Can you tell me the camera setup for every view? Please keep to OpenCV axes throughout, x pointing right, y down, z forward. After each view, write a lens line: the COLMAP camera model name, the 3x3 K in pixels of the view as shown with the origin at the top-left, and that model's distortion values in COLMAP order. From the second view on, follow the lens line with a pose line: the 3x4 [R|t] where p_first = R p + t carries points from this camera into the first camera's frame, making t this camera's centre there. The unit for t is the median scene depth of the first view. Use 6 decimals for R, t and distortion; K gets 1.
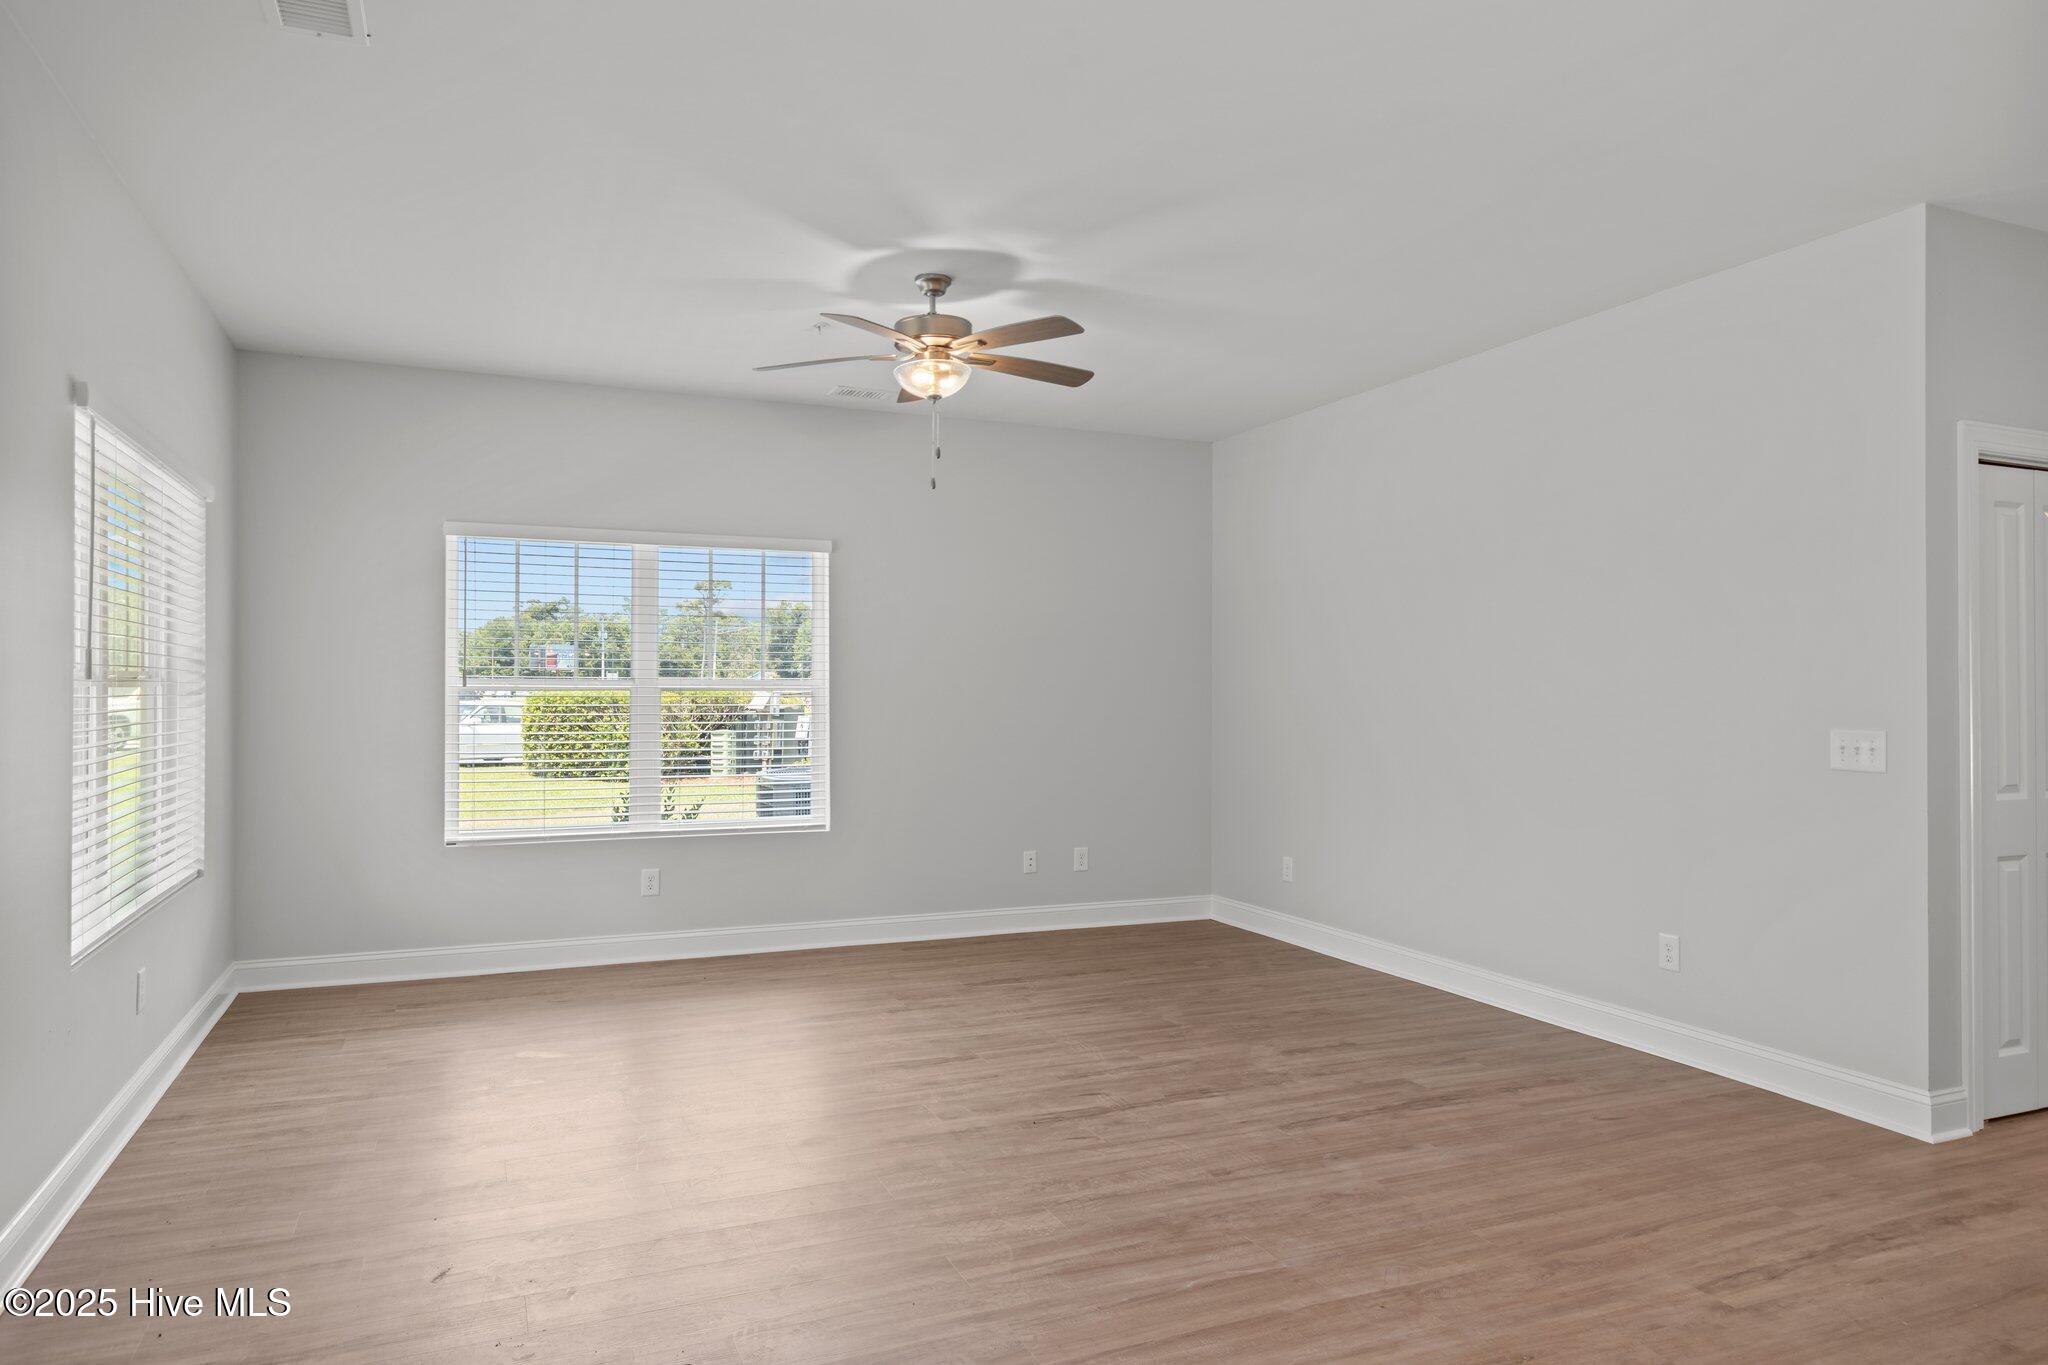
lens RADIAL K [[1357.3, 0, 1030.1], [0, 1357.3, 662.7], [0, 0, 1]] dist [-0.005228, -0.000618]
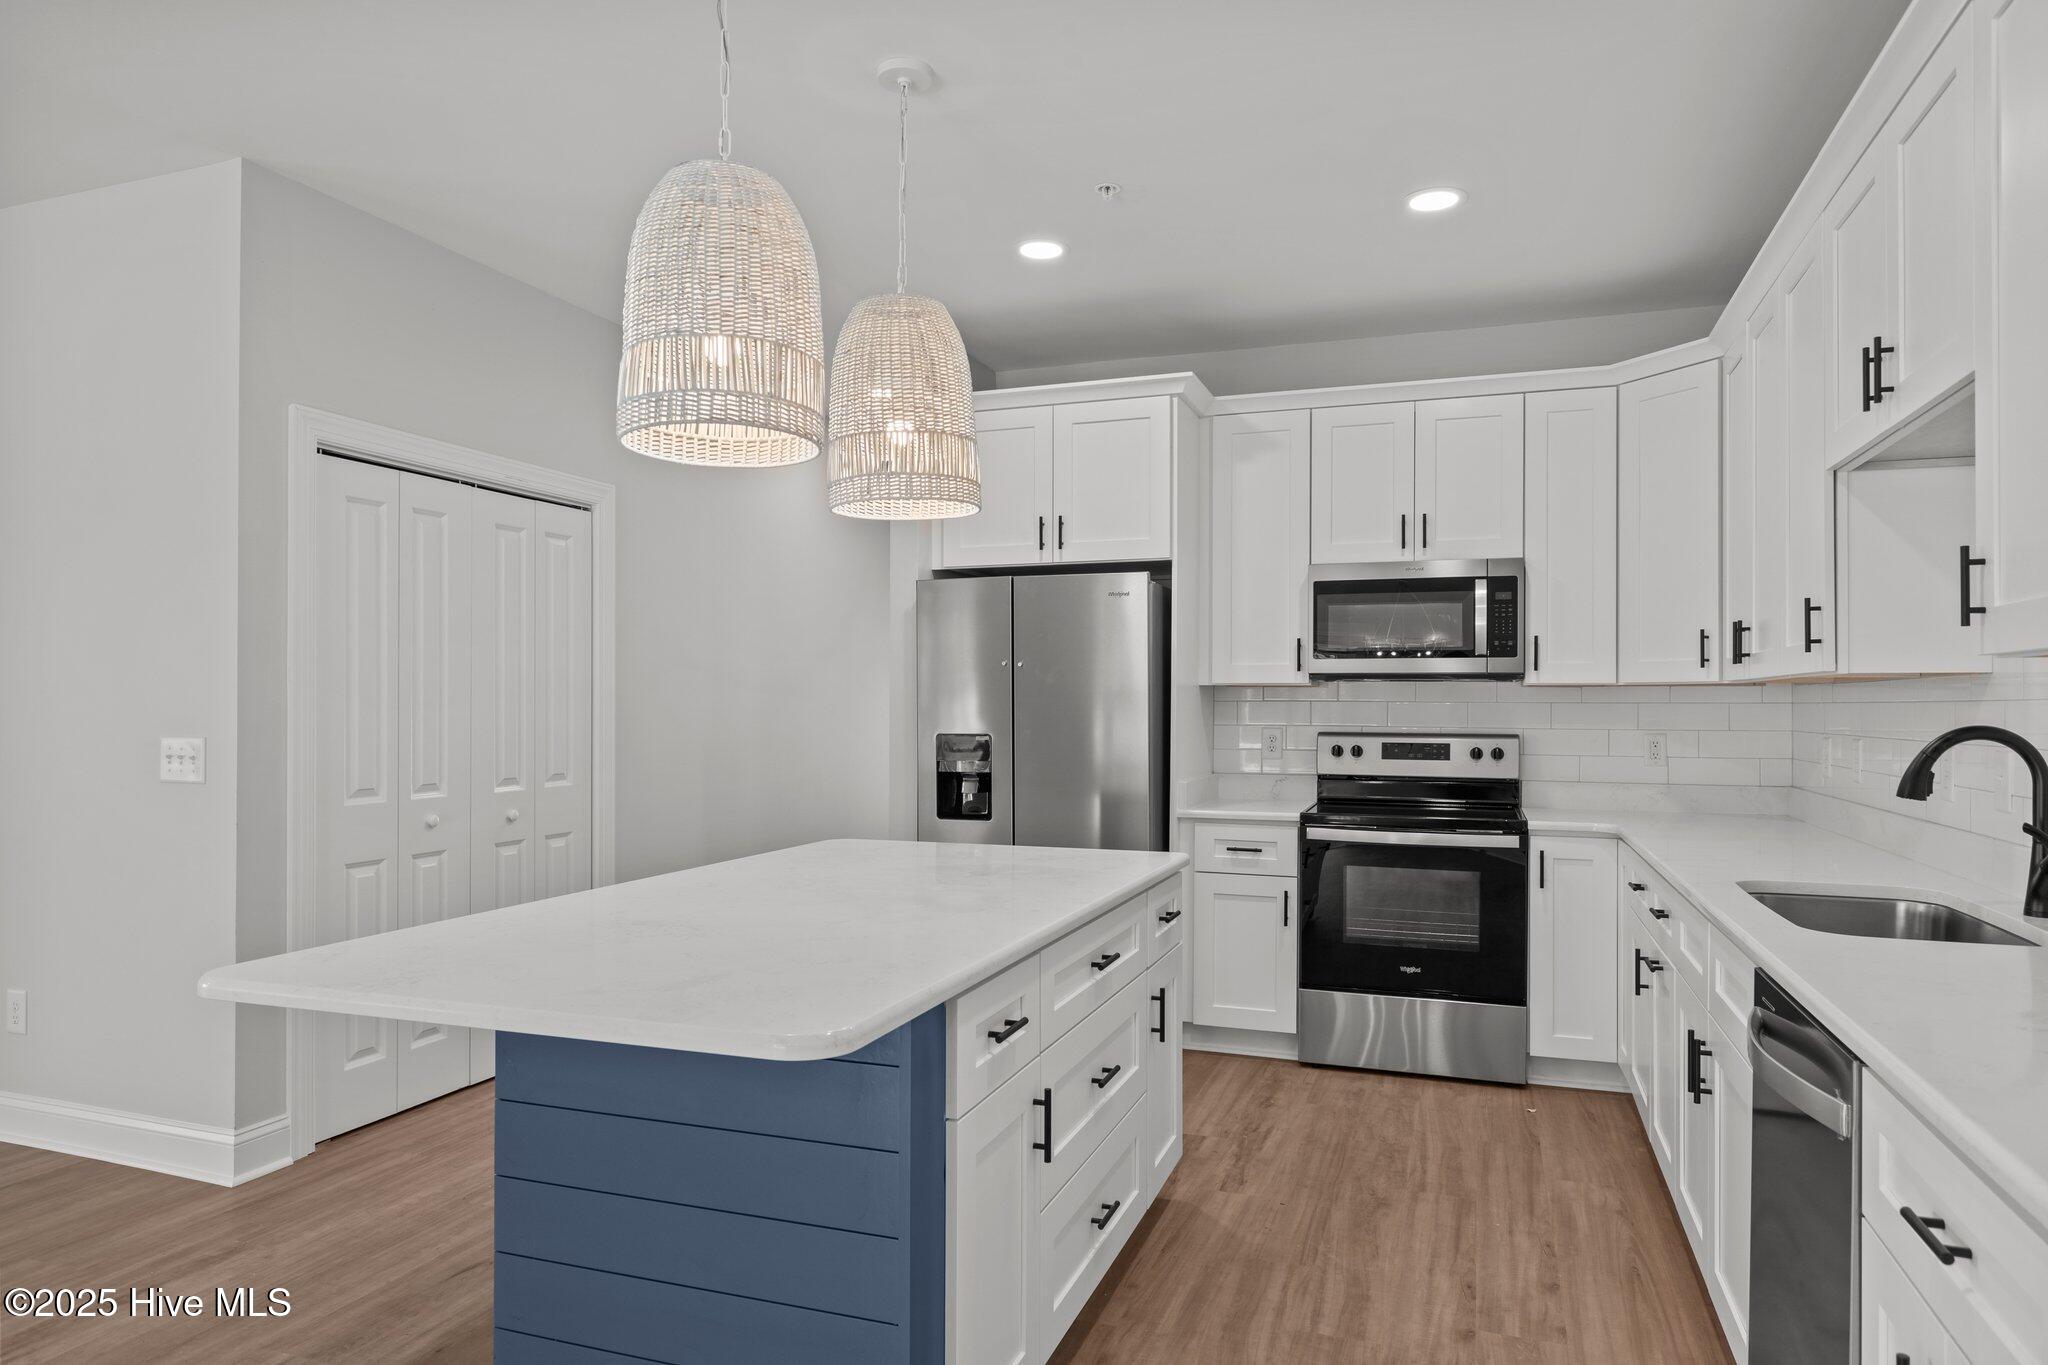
lens RADIAL K [[1276.9, 0, 1023.7], [0, 1276.9, 688.8], [0, 0, 1]] dist [-0.007654, -0.001957]
pose [[0.679766, 0.006990, 0.733396, 0.377214], [-0.003996, 0.999975, -0.005827, 0.021696], [-0.733418, 0.001030, 0.679777, 0.026035]]
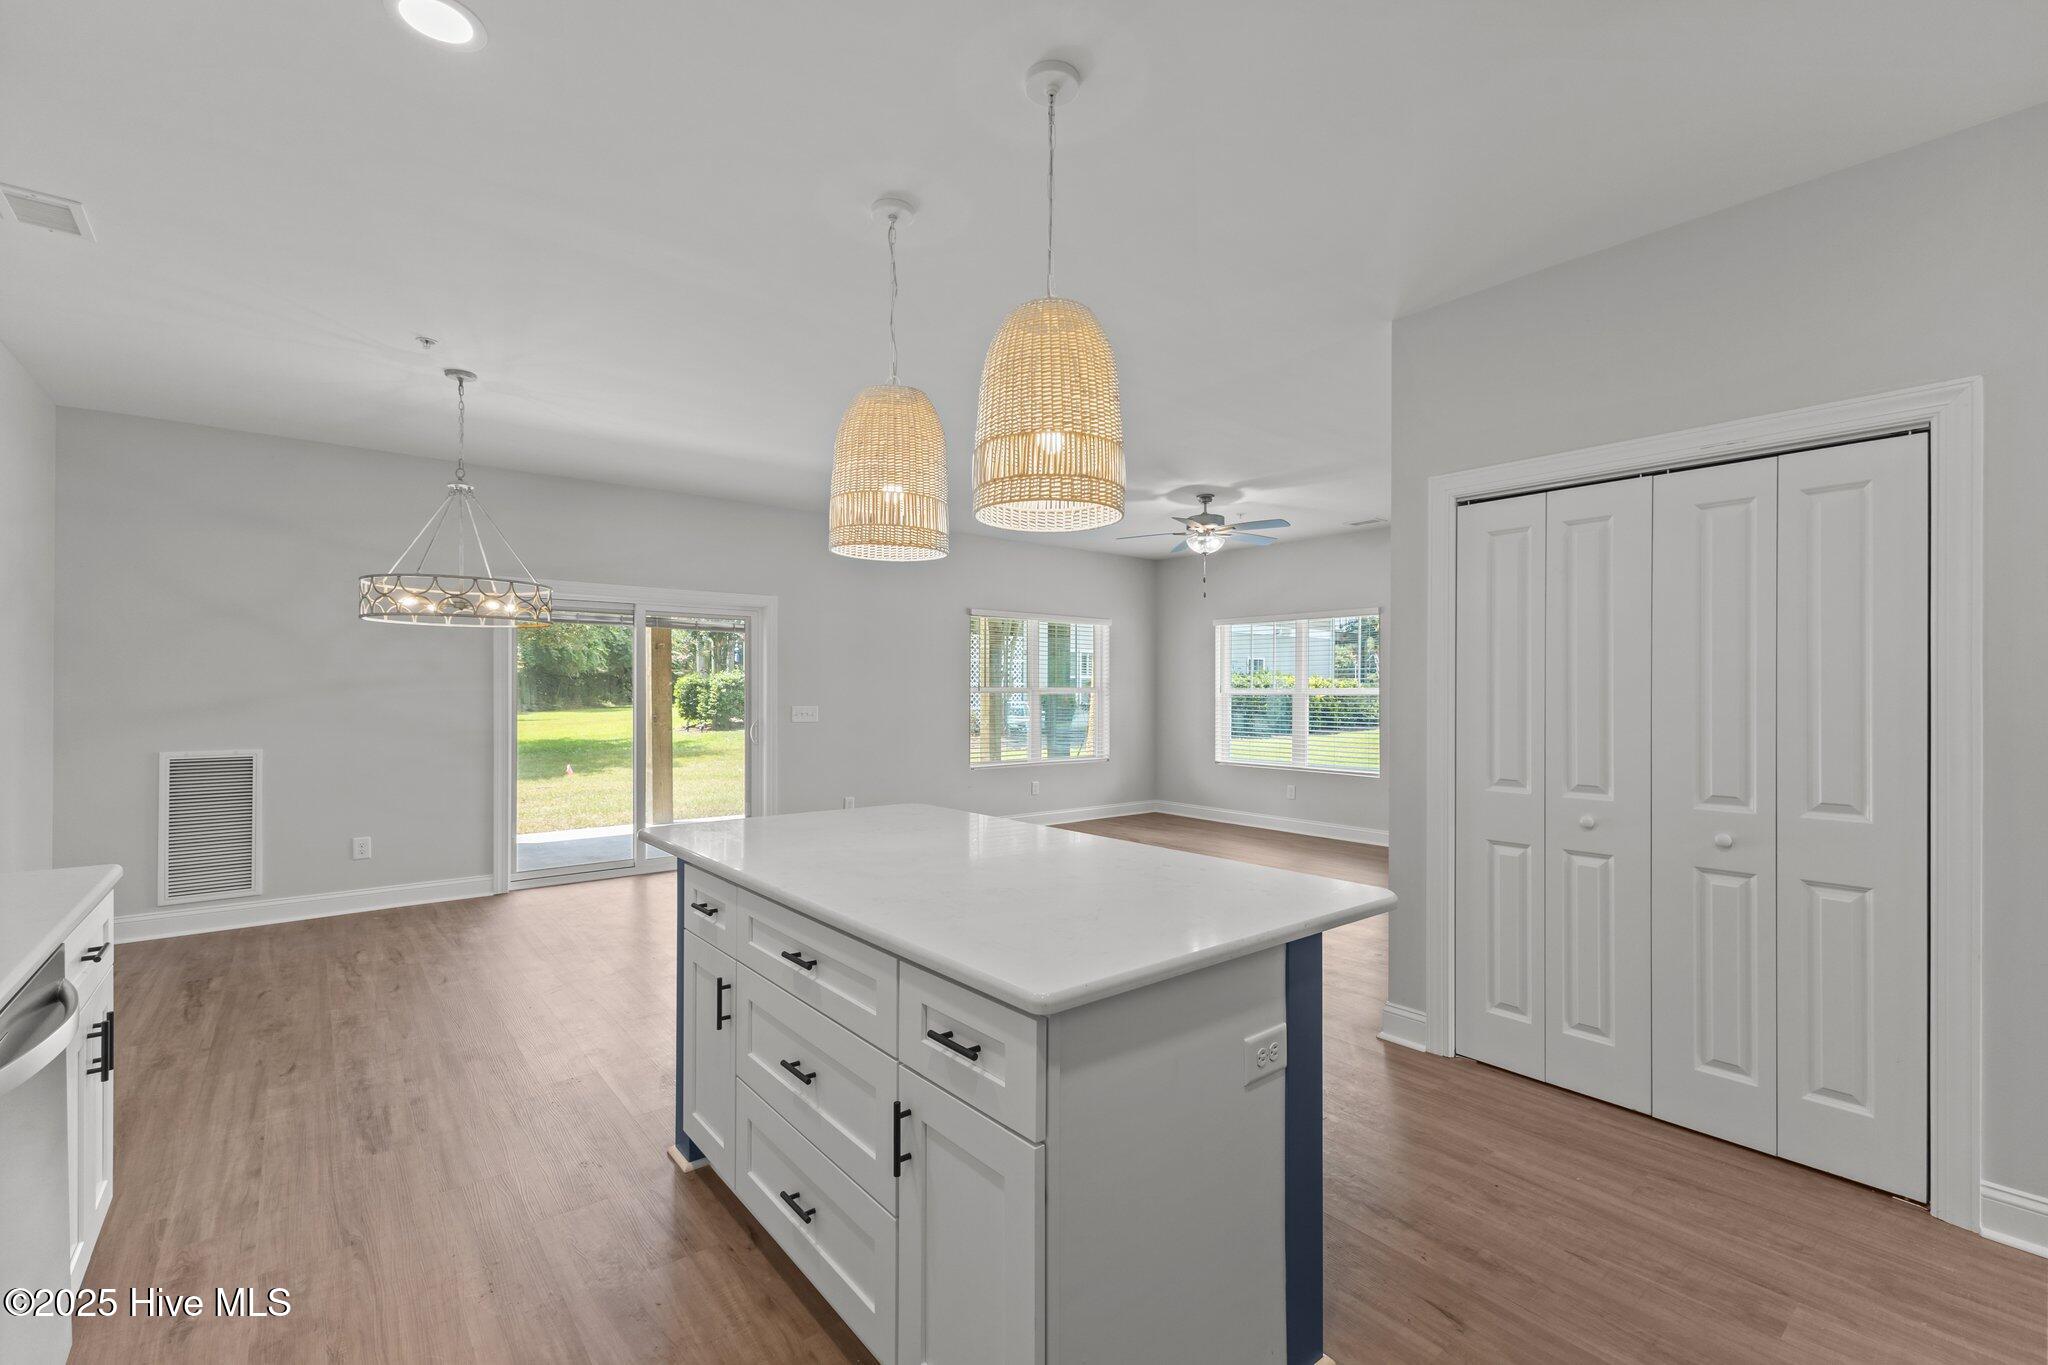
lens RADIAL K [[883.0, 0, 1024.0], [0, 883.0, 682.5], [0, 0, 1]] dist [0.001543, 0.000001]
pose [[0.278978, -0.008016, -0.960264, 1.327150], [0.002993, 0.999968, -0.007478, 0.013884], [0.960293, -0.000788, 0.278993, 0.405738]]
